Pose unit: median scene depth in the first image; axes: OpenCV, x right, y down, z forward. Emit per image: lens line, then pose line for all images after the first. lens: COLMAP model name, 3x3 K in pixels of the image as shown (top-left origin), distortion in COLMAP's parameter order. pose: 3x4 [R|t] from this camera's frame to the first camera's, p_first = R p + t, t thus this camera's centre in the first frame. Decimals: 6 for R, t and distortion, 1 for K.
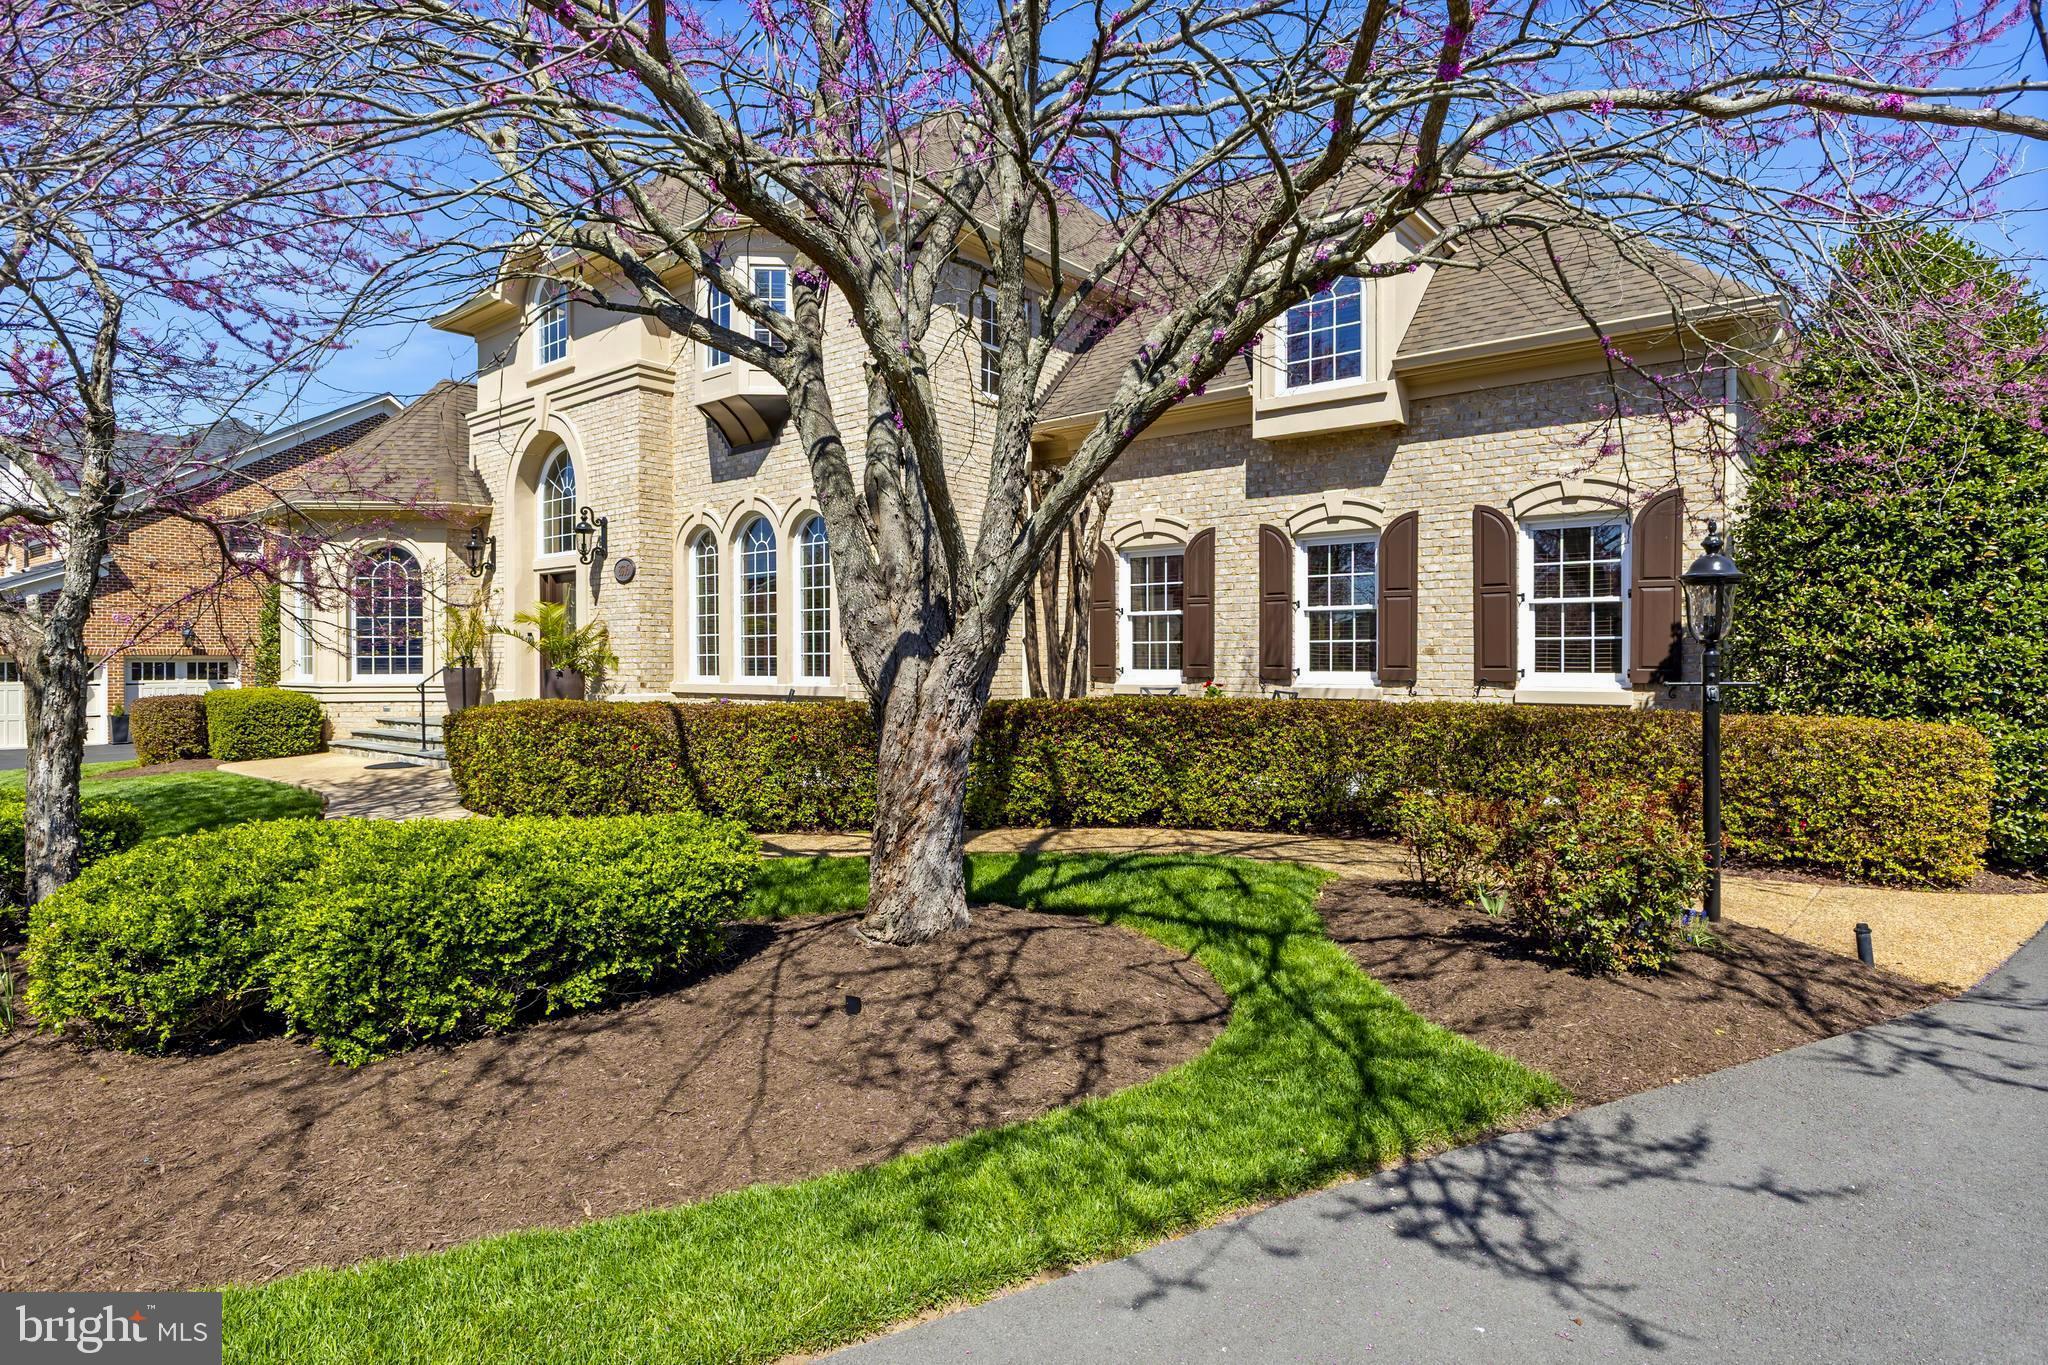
lens RADIAL K [[1180.7, 0, 1018.6], [0, 1180.7, 710.7], [0, 0, 1]] dist [-0.029163, 0.001829]
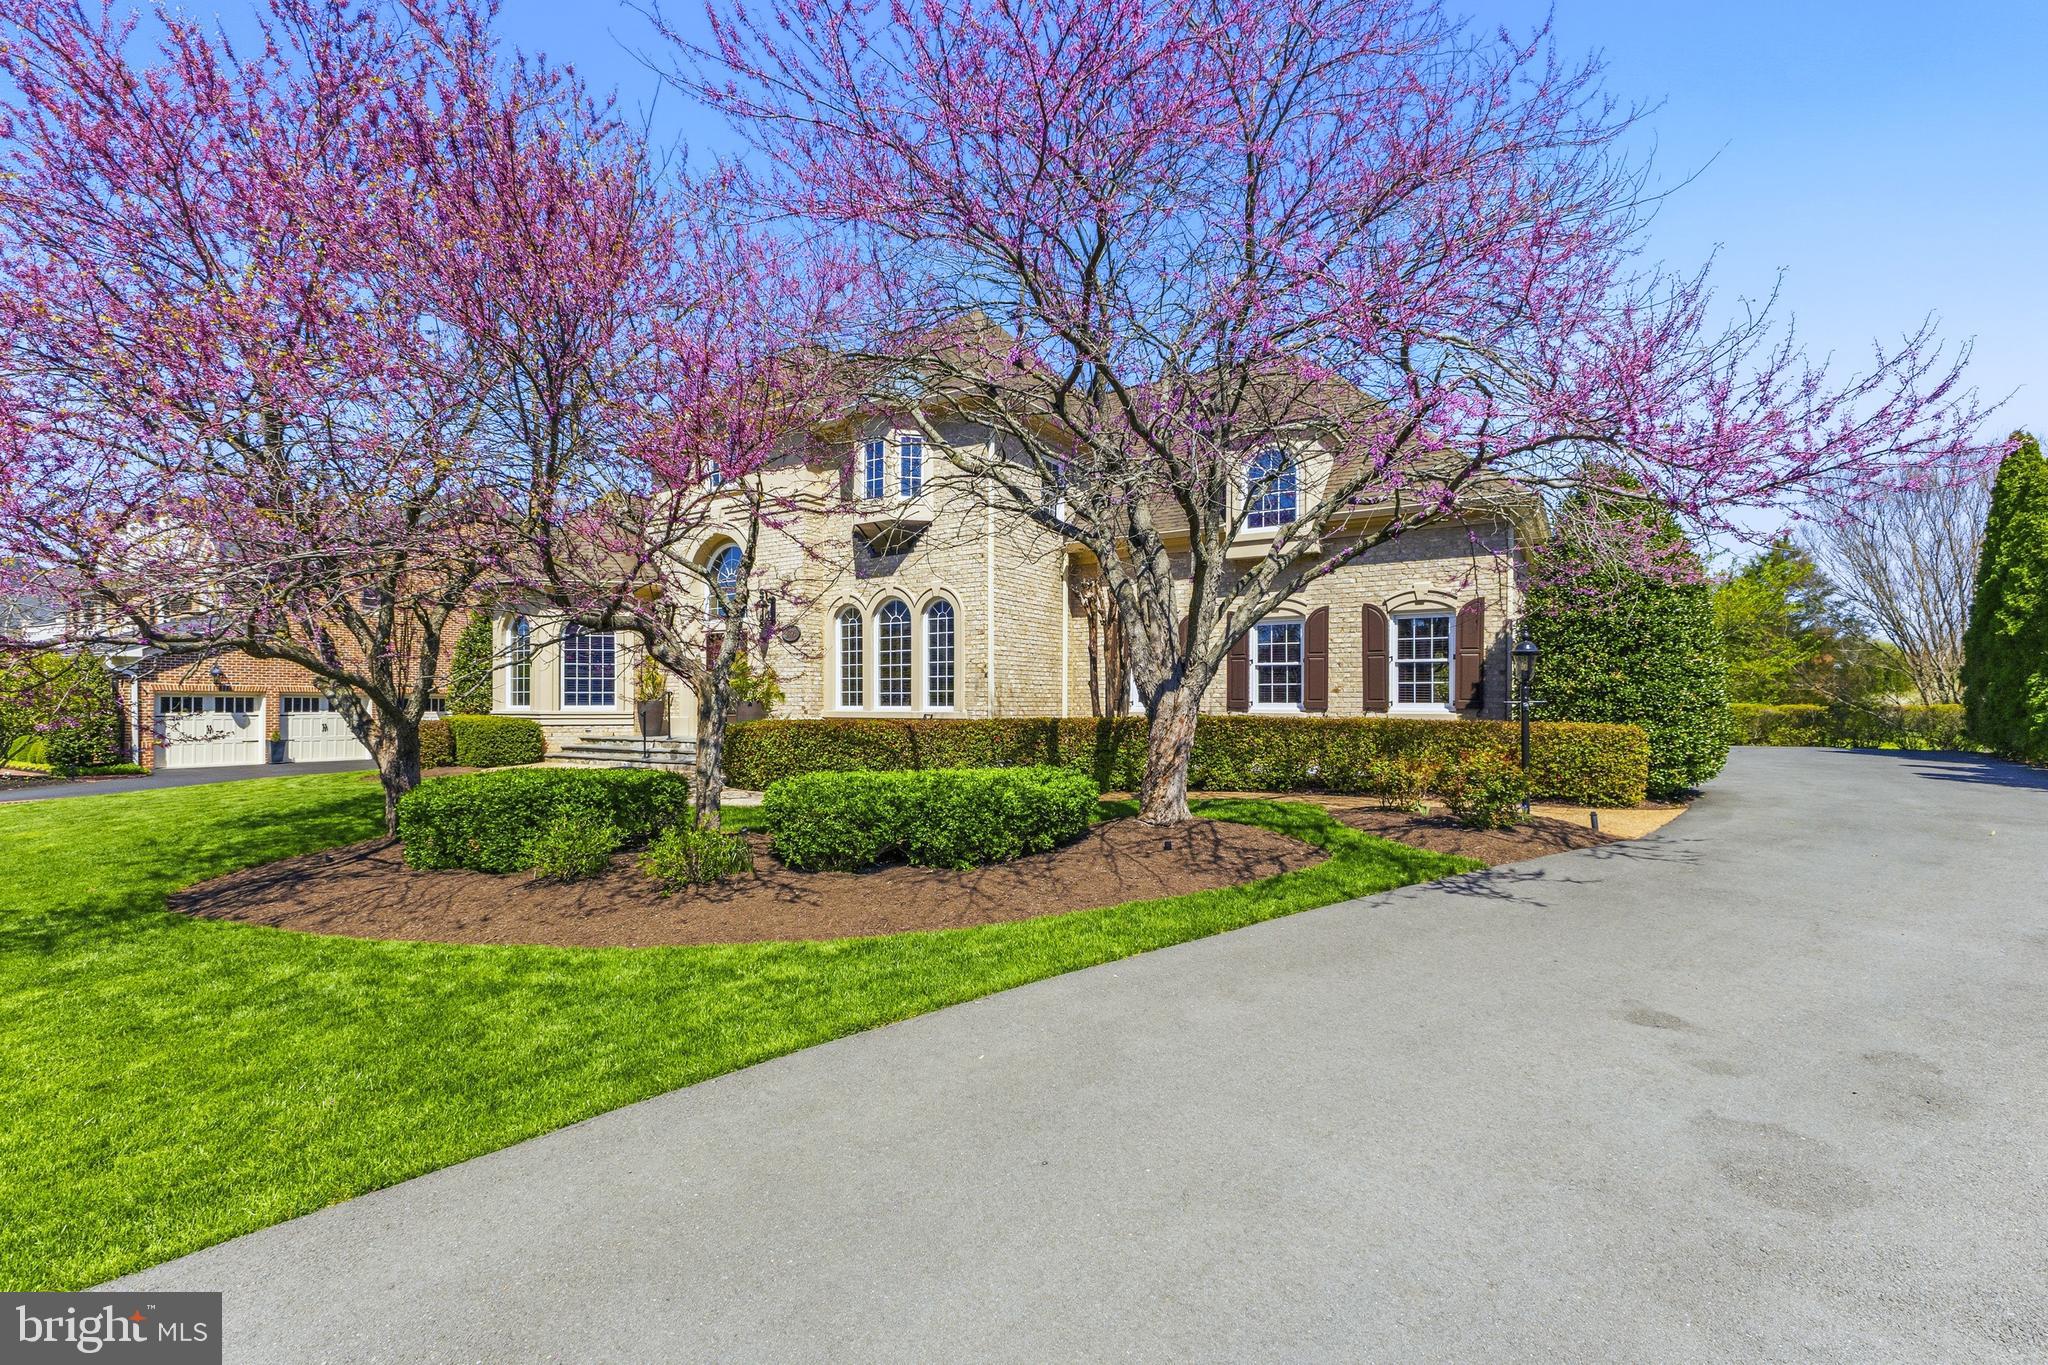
lens RADIAL K [[976.1, 0, 1031.9], [0, 976.1, 732.5], [0, 0, 1]] dist [-0.000139, -0.000104]
pose [[0.991666, -0.001695, 0.128824, -0.273617], [0.003226, 0.999927, -0.011674, 0.025974], [-0.128795, 0.011992, 0.991599, -0.338299]]
